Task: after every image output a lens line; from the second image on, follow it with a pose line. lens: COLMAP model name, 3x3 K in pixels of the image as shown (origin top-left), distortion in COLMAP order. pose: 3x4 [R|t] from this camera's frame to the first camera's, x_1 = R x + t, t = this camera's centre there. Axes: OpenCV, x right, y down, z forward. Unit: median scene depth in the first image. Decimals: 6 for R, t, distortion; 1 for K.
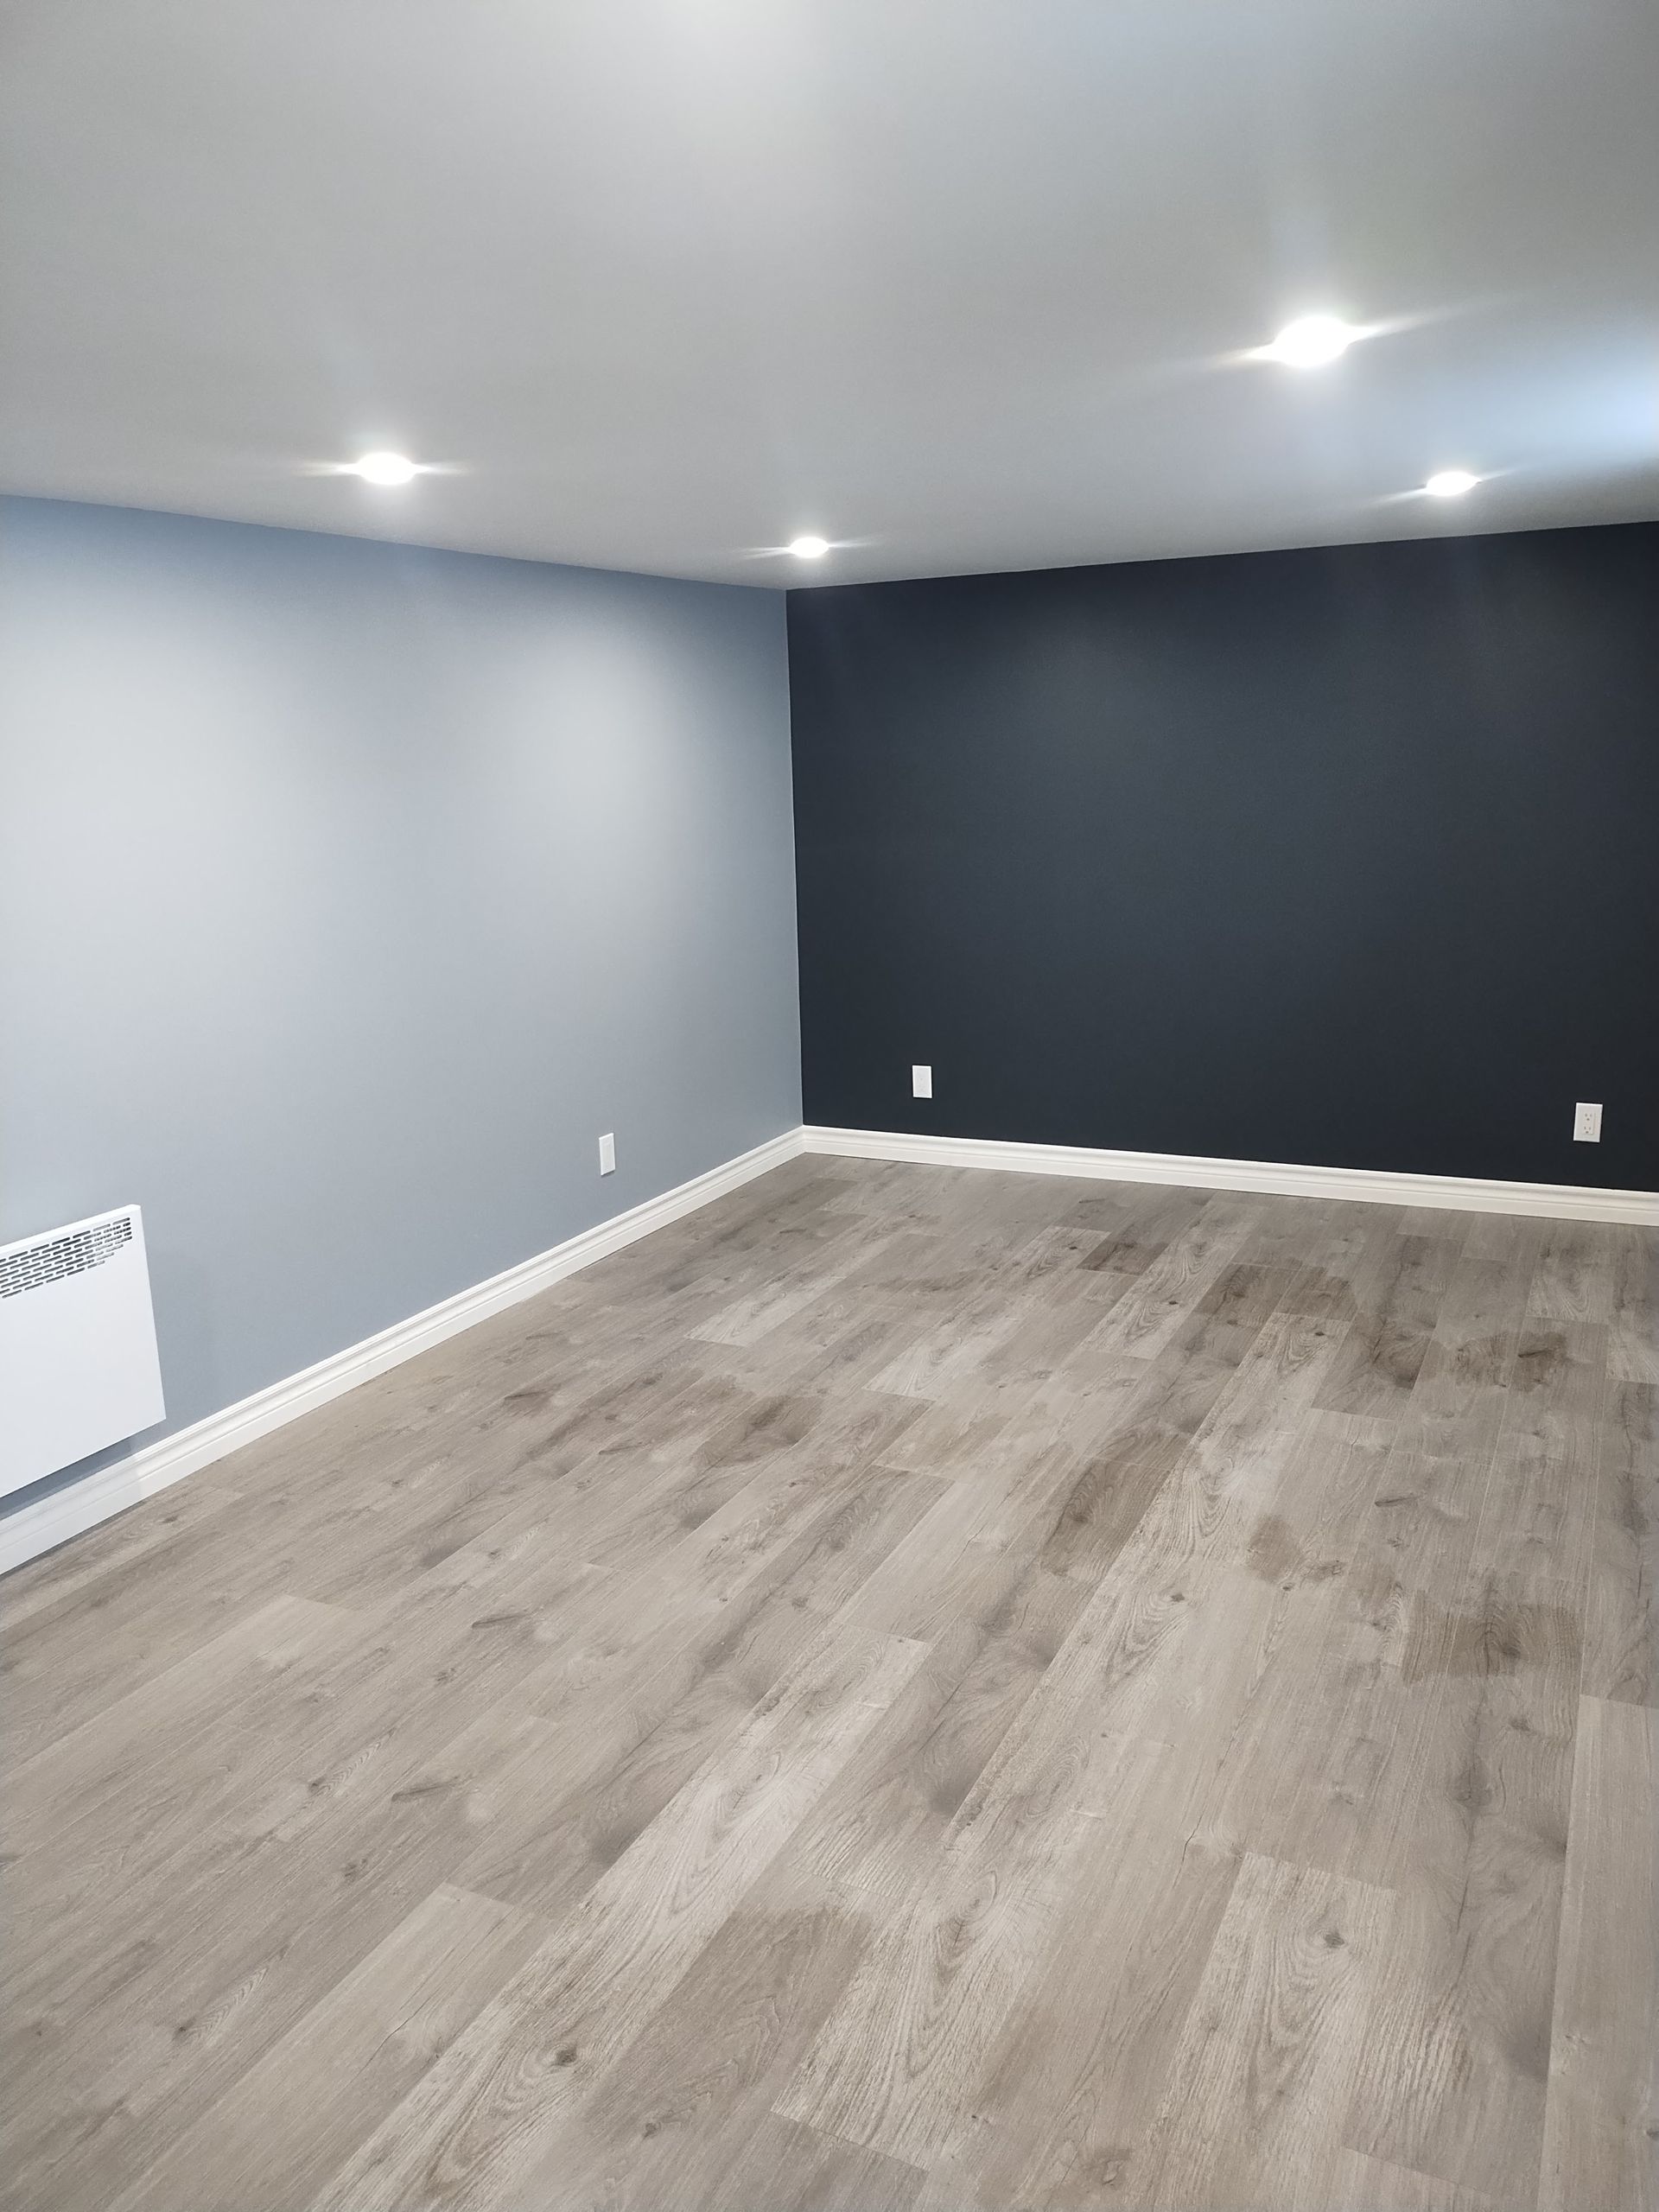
lens RADIAL K [[1616.0, 0, 831.2], [0, 1616.0, 1104.3], [0, 0, 1]] dist [0.005983, -0.018799]
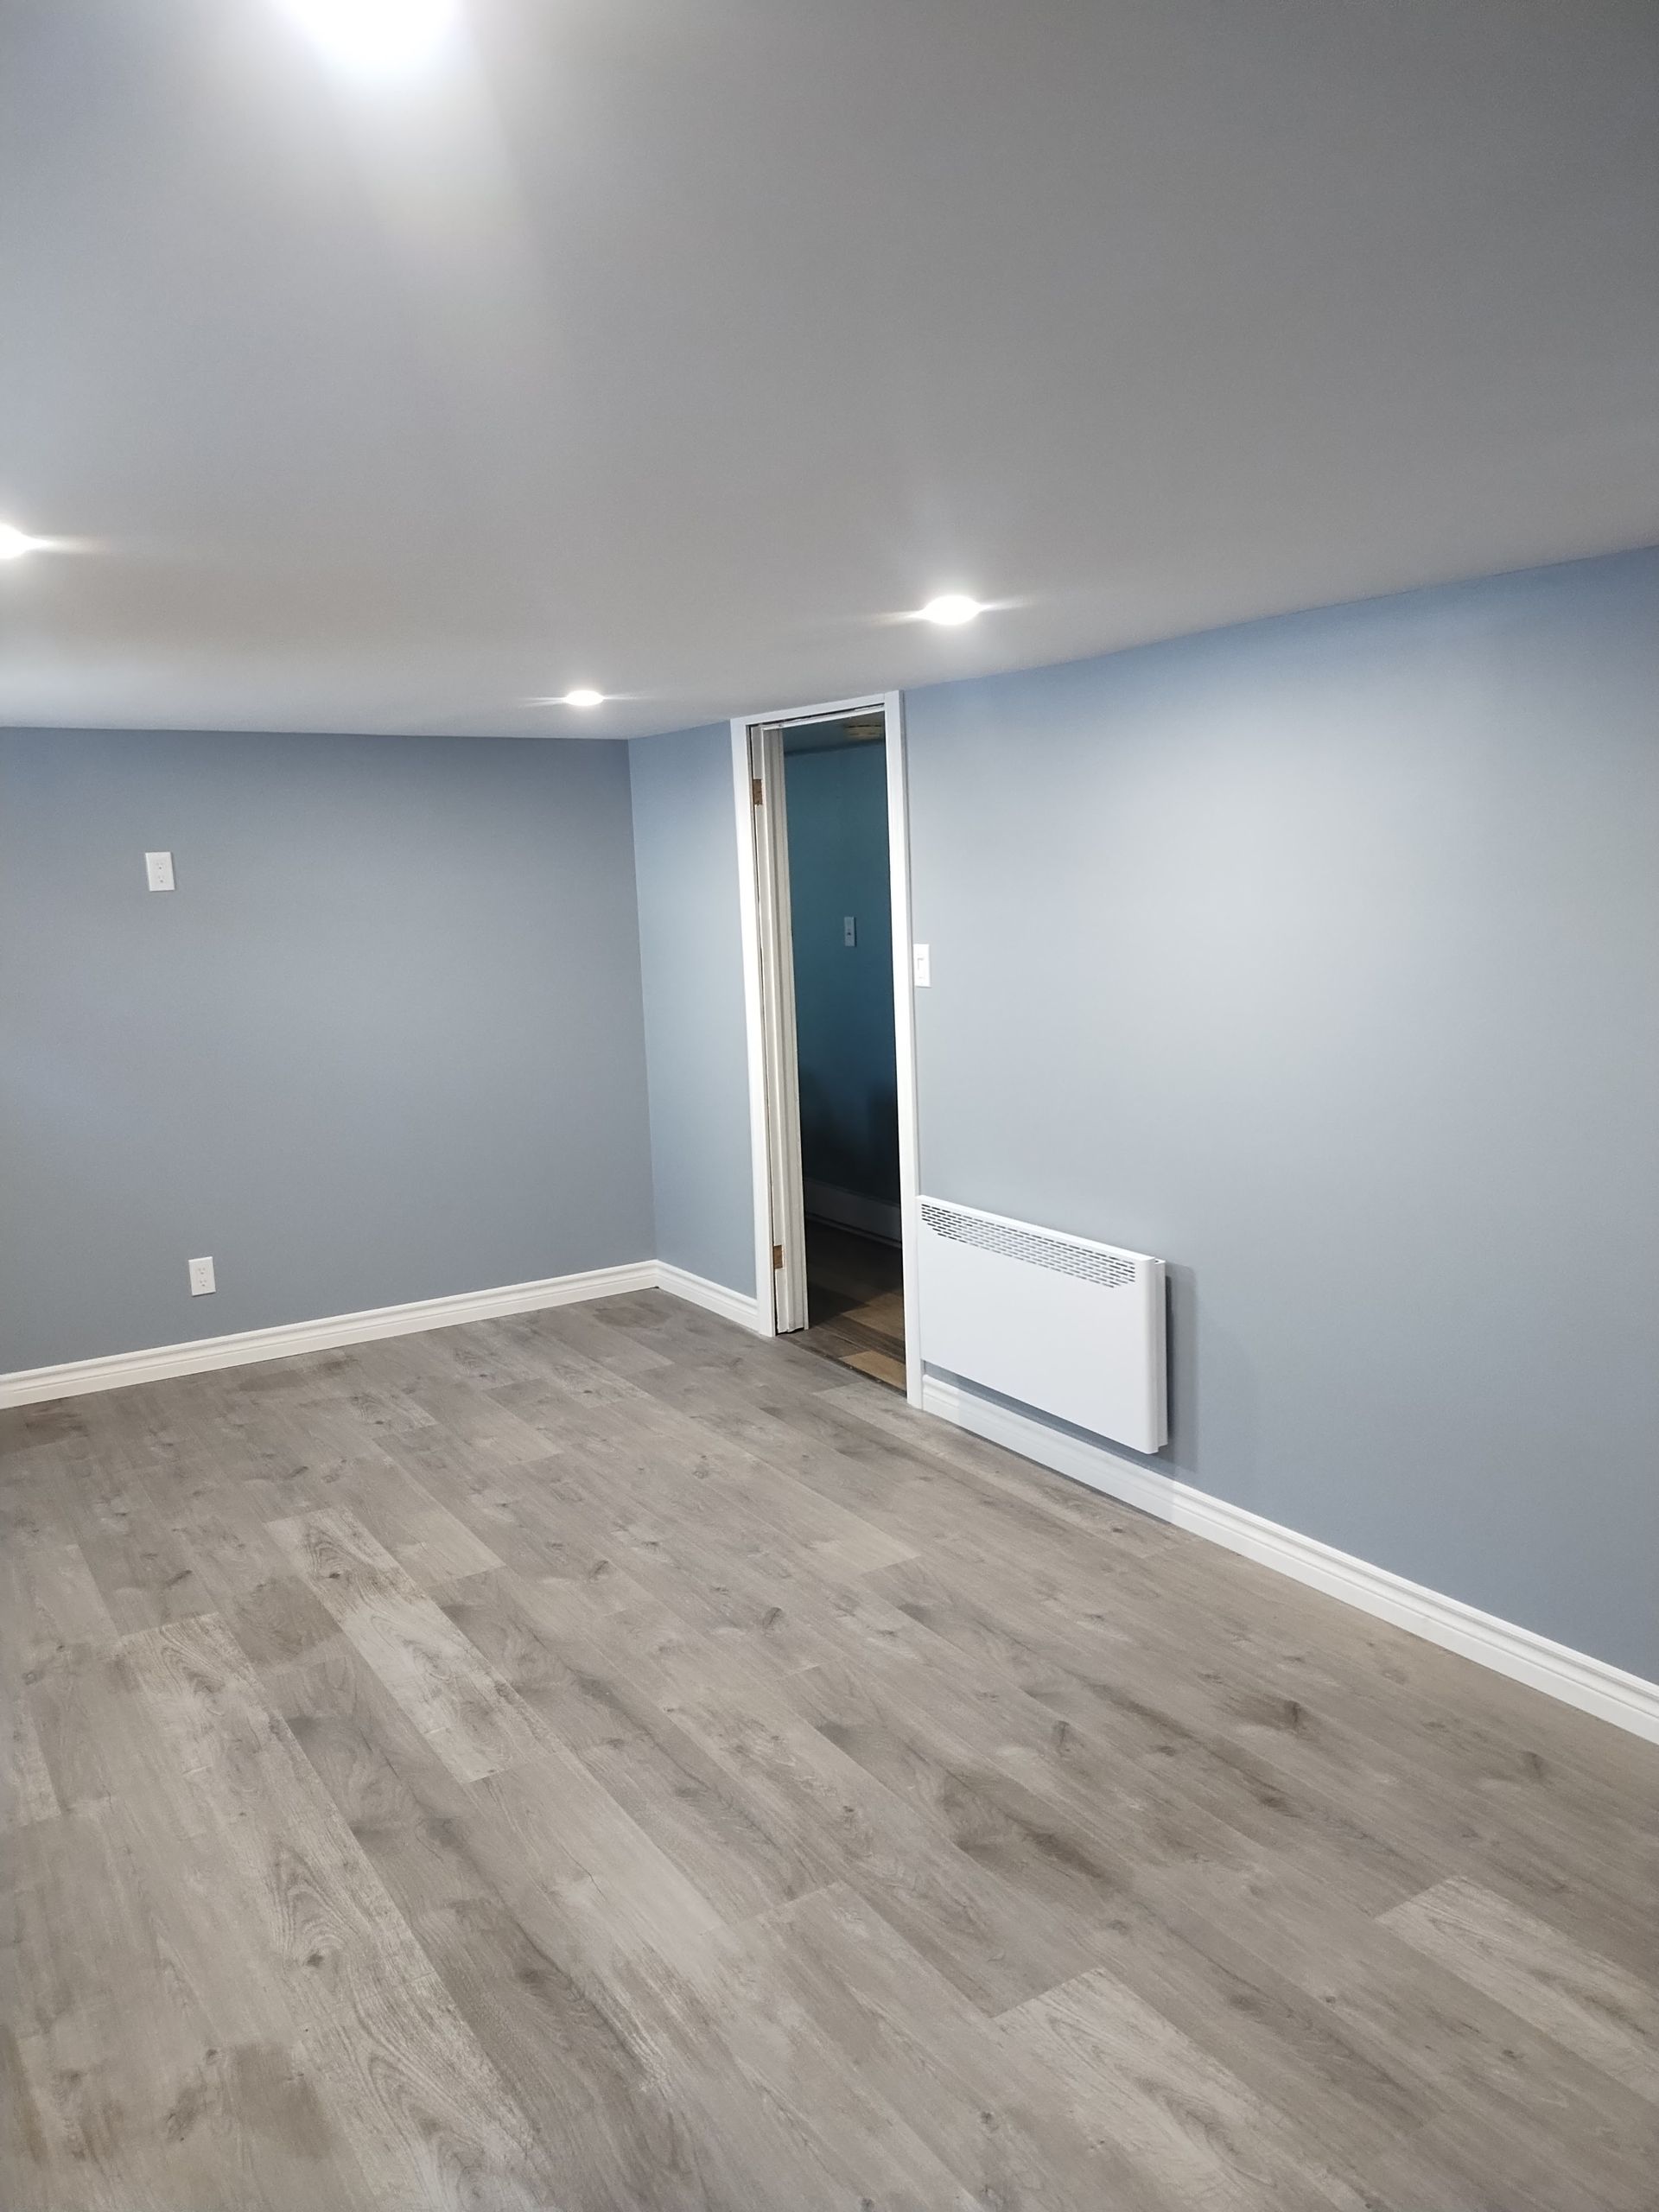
lens RADIAL K [[1616.0, 0, 831.5], [0, 1616.0, 1103.5], [0, 0, 1]] dist [0.005983, -0.018799]
pose [[-0.509916, 0.187295, -0.839587, 0.668085], [-0.143921, 0.943678, 0.297925, -0.378124], [0.848099, 0.272751, -0.454241, 1.432440]]
